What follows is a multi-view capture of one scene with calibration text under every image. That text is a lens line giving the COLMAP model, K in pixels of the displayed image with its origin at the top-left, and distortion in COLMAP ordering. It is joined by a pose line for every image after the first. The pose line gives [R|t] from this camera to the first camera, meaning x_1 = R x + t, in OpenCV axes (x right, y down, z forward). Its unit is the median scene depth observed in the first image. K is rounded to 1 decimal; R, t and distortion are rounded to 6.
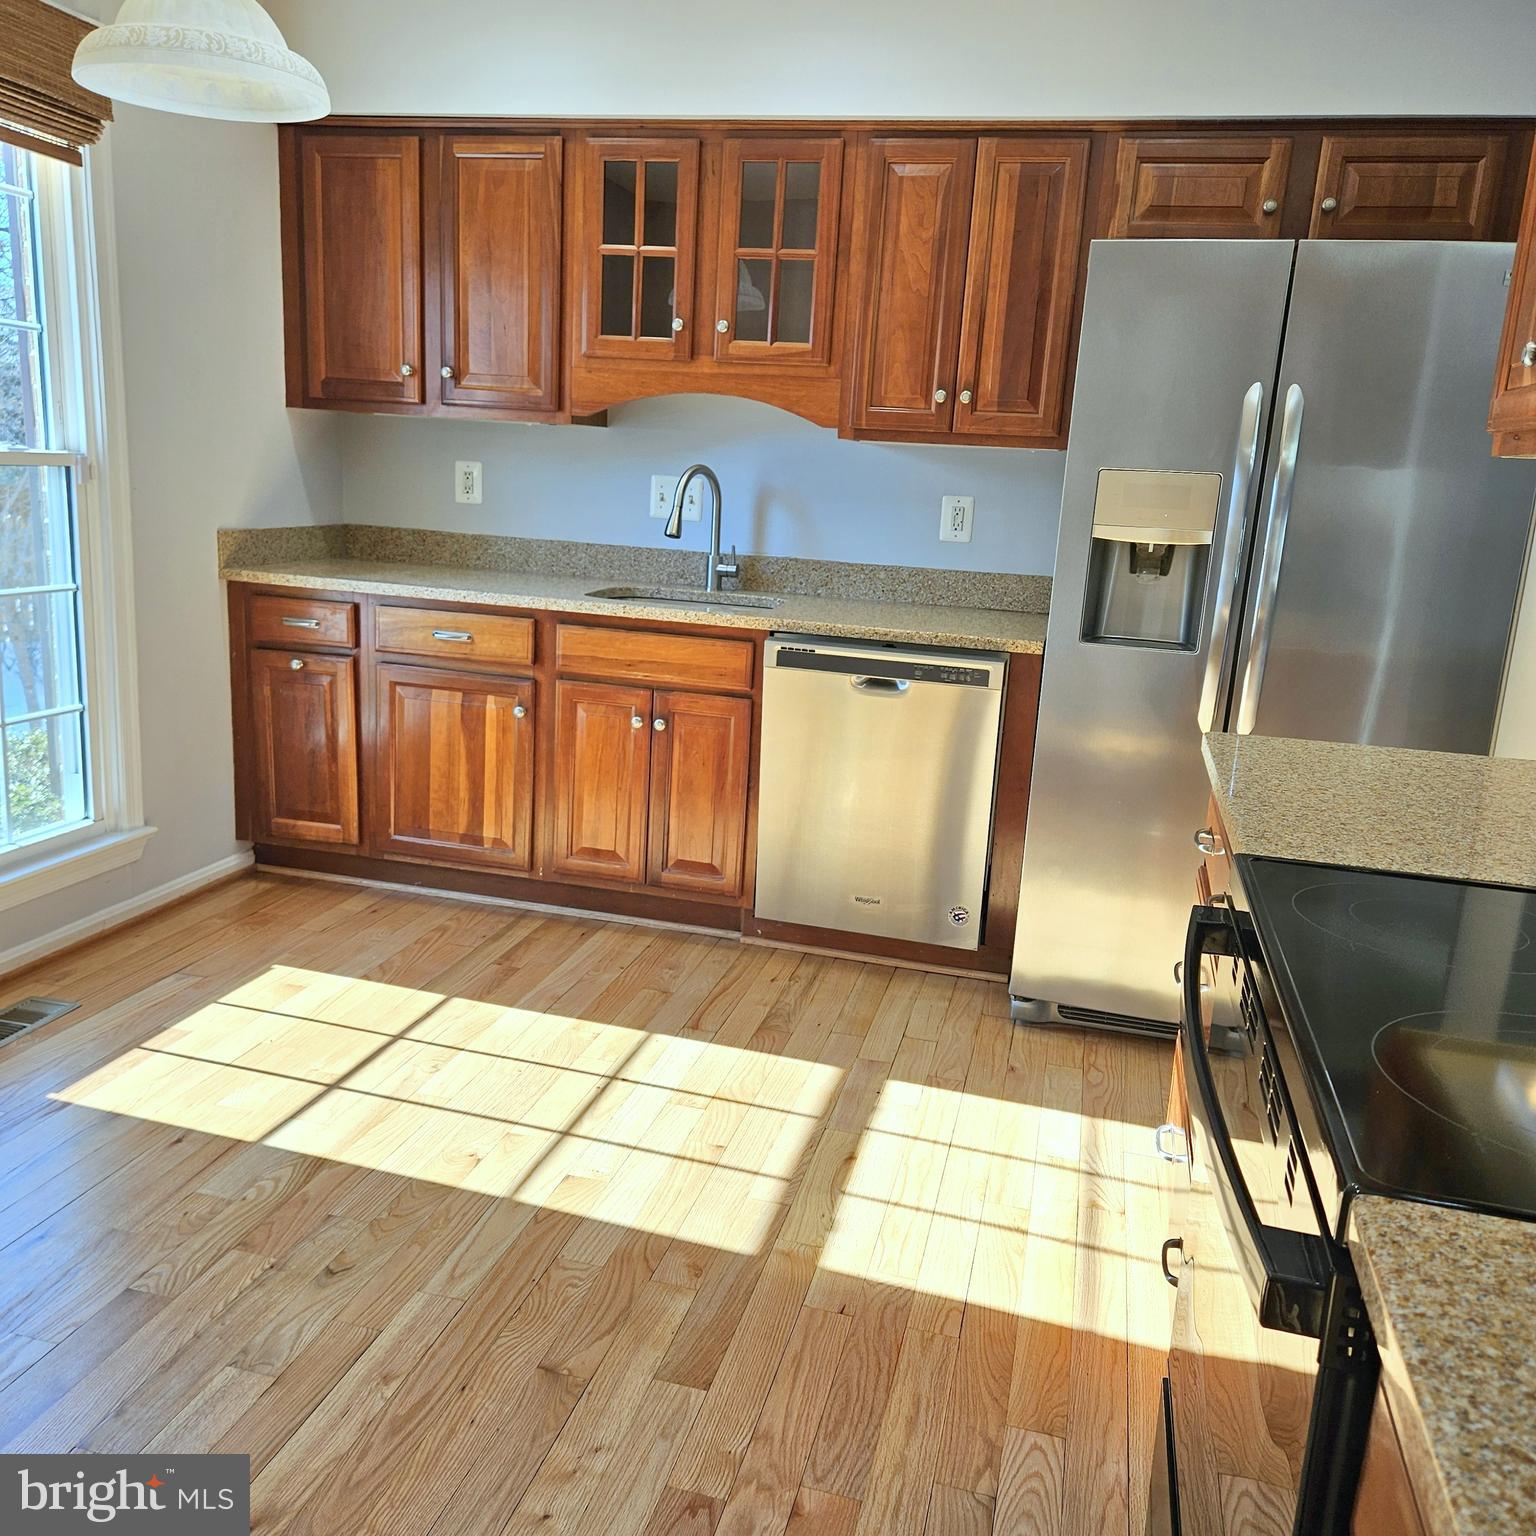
lens RADIAL K [[1352.9, 0, 784.9], [0, 1352.9, 793.5], [0, 0, 1]] dist [0.072592, -0.068613]
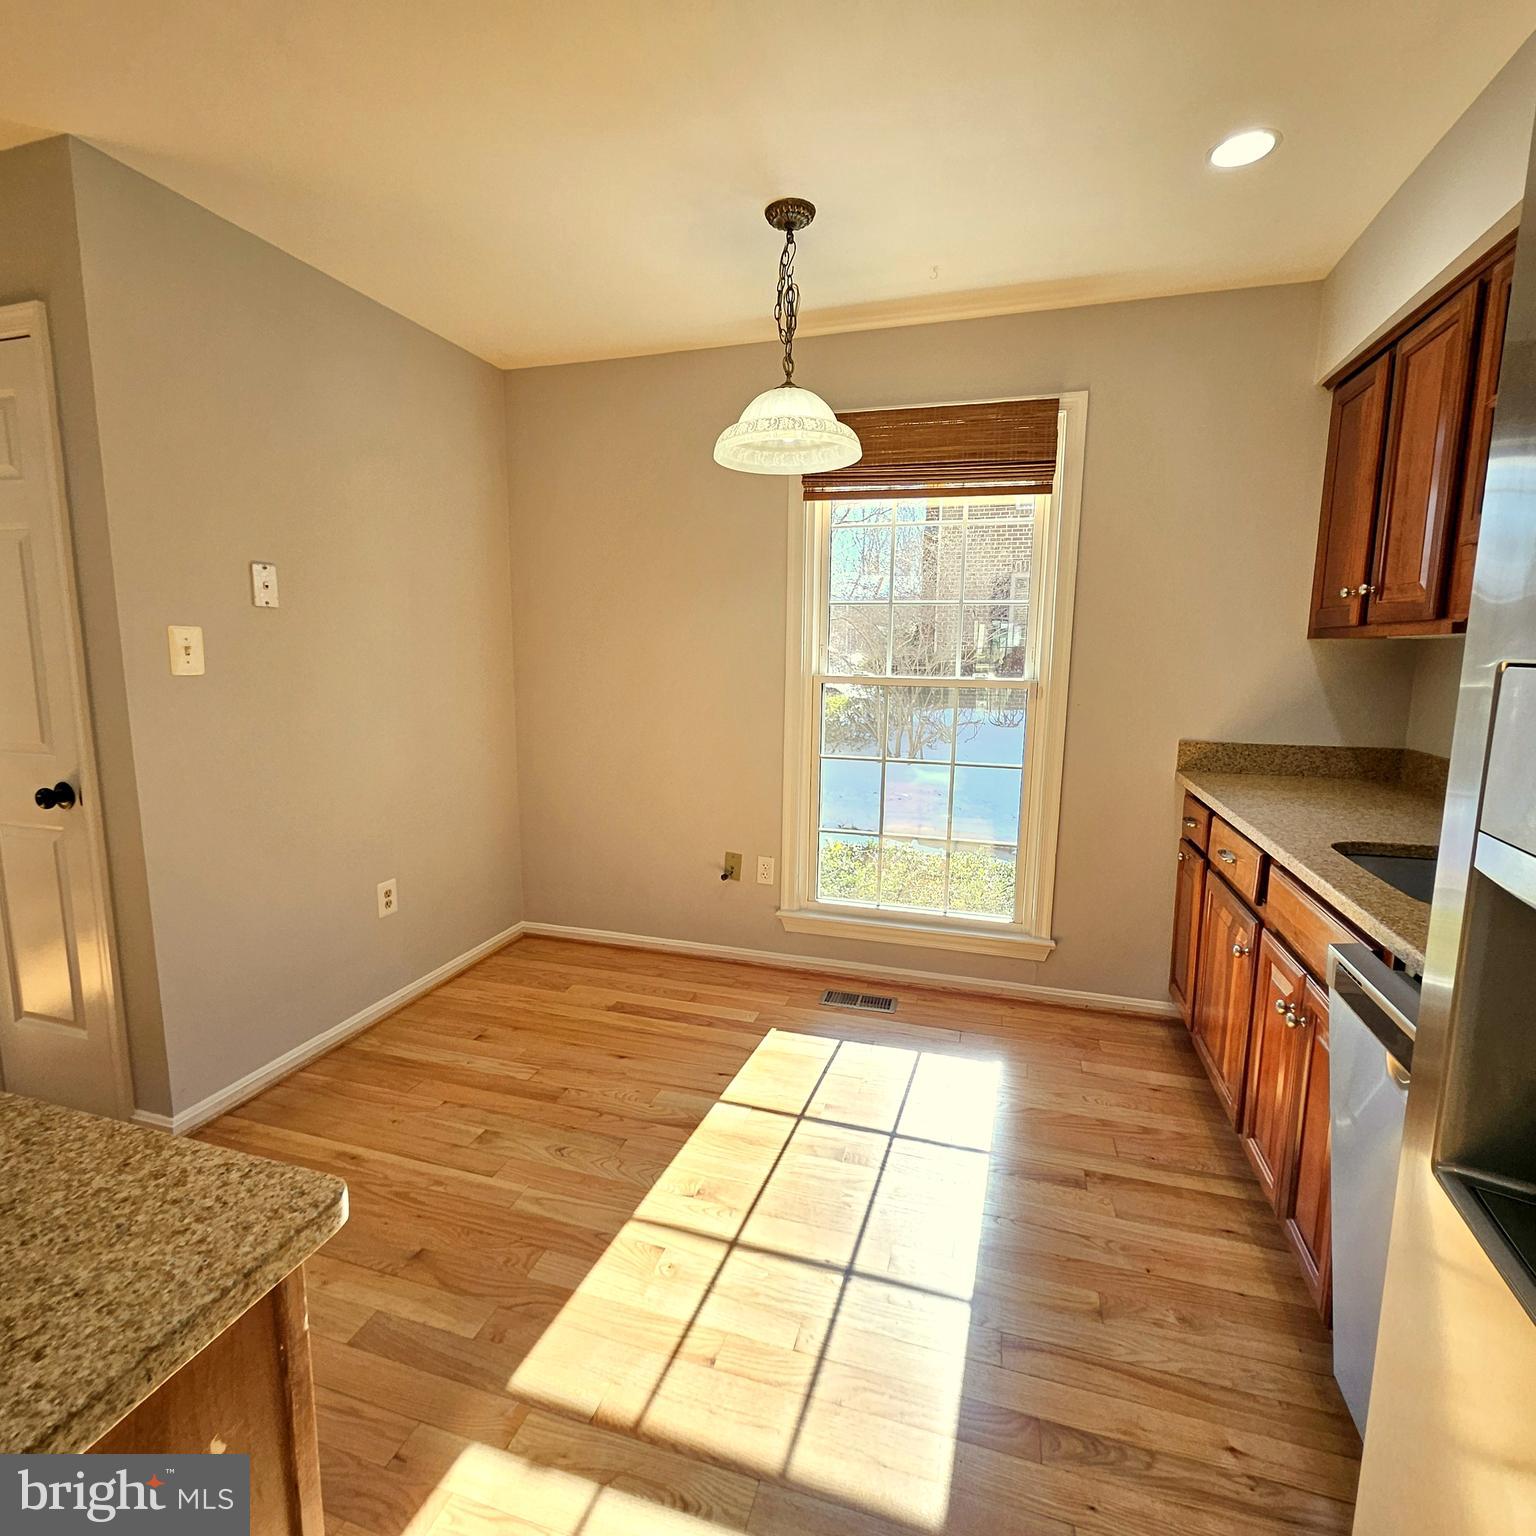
lens RADIAL K [[802.8, 0, 743.7], [0, 802.8, 760.0], [0, 0, 1]] dist [-0.000397, -0.000047]
pose [[-0.068994, 0.082831, -0.994172, 0.349846], [-0.249849, 0.963353, 0.097602, -0.154126], [0.965824, 0.255127, -0.045771, 0.685441]]
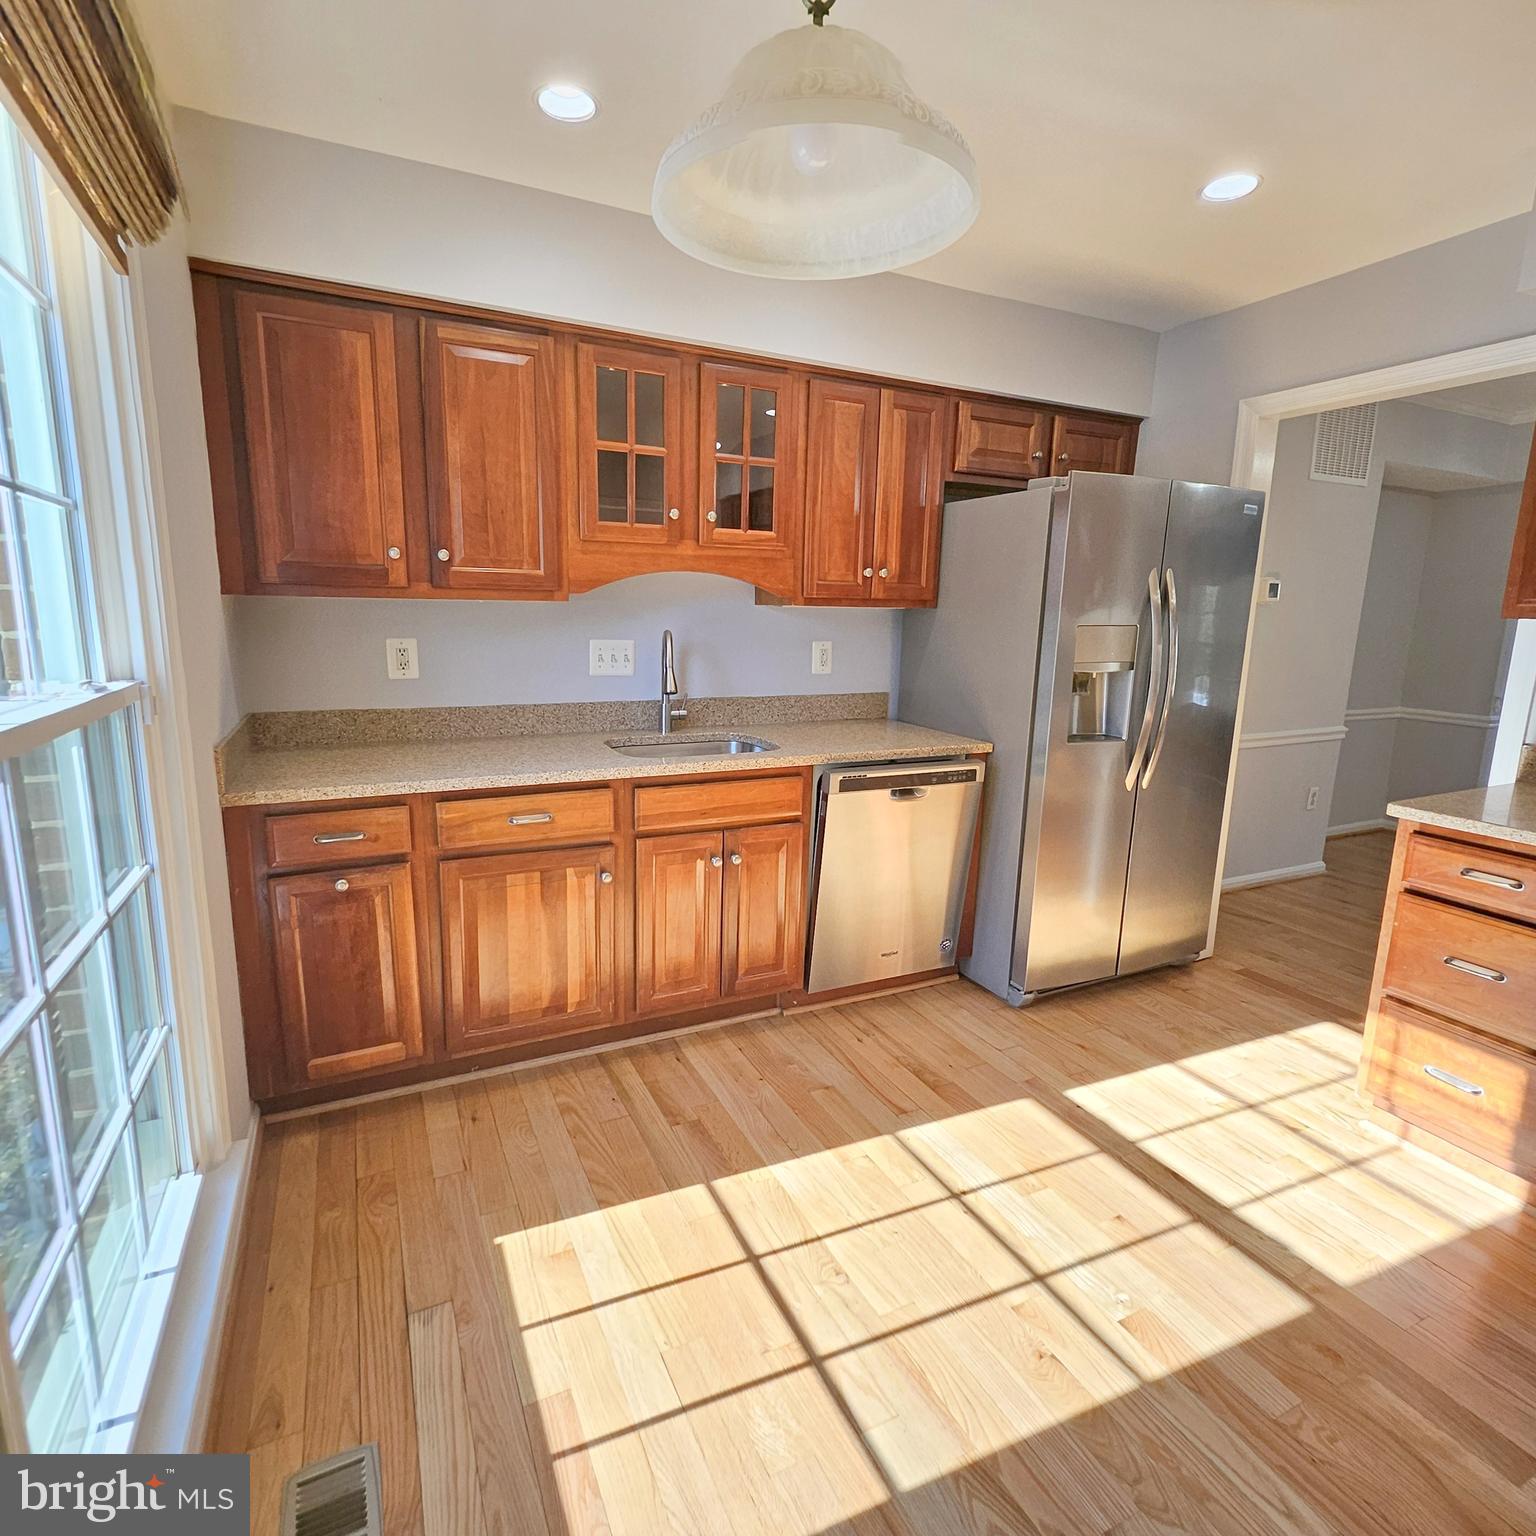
lens RADIAL K [[802.8, 0, 743.7], [0, 802.8, 760.0], [0, 0, 1]] dist [-0.000397, -0.000047]
pose [[0.776122, -0.159179, 0.610161, -0.483252], [0.173088, 0.984226, 0.036598, -0.155625], [-0.606362, 0.077207, 0.791432, 0.448355]]
